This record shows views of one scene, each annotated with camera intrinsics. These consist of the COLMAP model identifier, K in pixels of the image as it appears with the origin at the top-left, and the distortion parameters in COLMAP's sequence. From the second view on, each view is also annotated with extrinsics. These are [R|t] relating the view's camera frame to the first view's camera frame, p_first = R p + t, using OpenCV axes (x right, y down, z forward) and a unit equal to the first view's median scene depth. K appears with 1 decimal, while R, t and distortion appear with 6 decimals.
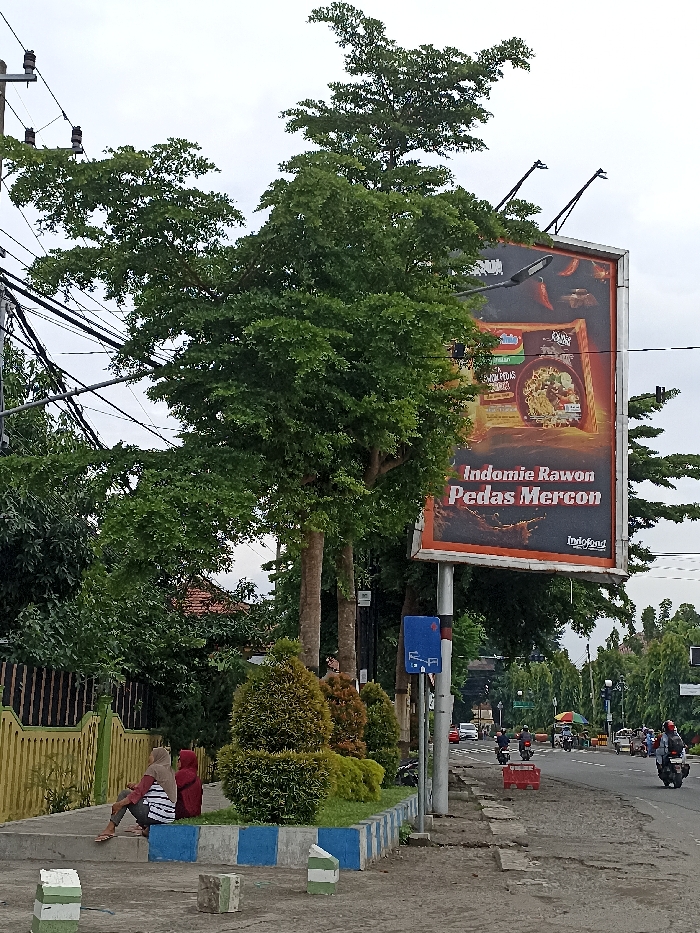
lens RADIAL K [[1351.5, 0, 361.1], [0, 1351.5, 464.5], [0, 0, 1]] dist [0.050892, 0.000000]
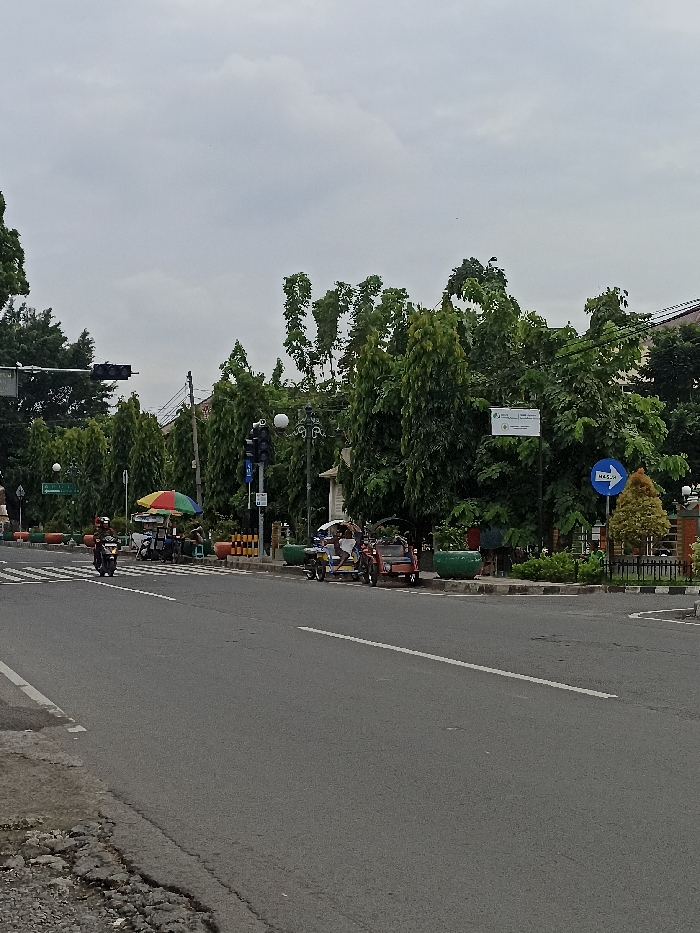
lens RADIAL K [[1353.9, 0, 359.6], [0, 1353.9, 460.8], [0, 0, 1]] dist [0.017999, 0.000000]
pose [[0.939063, -0.002481, 0.343736, 0.089987], [-0.047010, 0.989652, 0.135572, 0.186467], [-0.340516, -0.143470, 0.929228, 0.952410]]
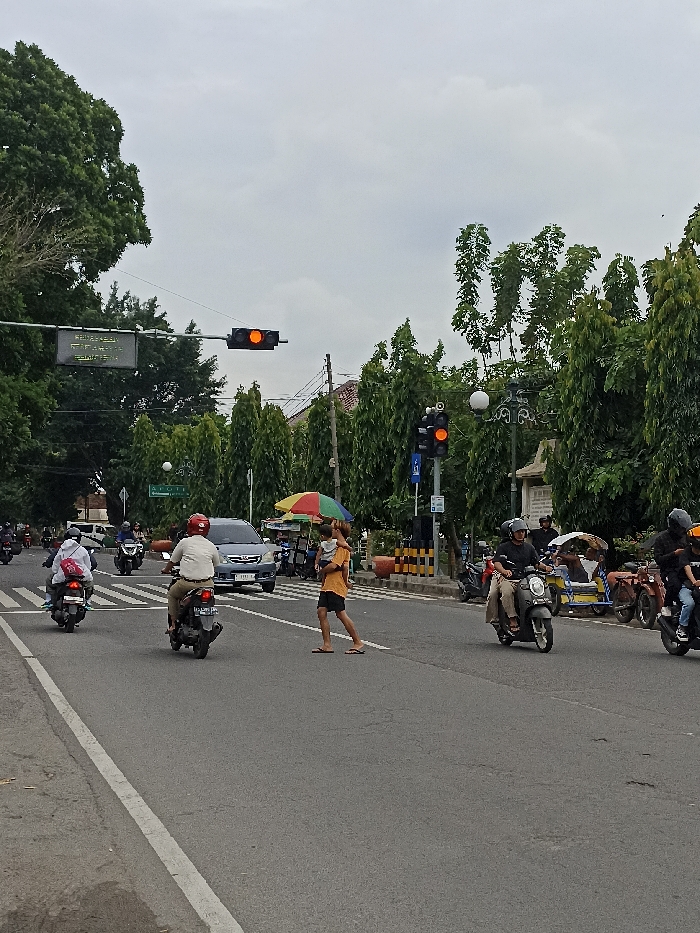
lens RADIAL K [[1353.9, 0, 361.6], [0, 1353.9, 479.8], [0, 0, 1]] dist [0.017999, 0.000000]
pose [[0.959374, 0.012401, 0.281866, 0.099317], [-0.055094, 0.988036, 0.144050, 0.221713], [-0.276707, -0.153727, 0.948578, 1.132913]]
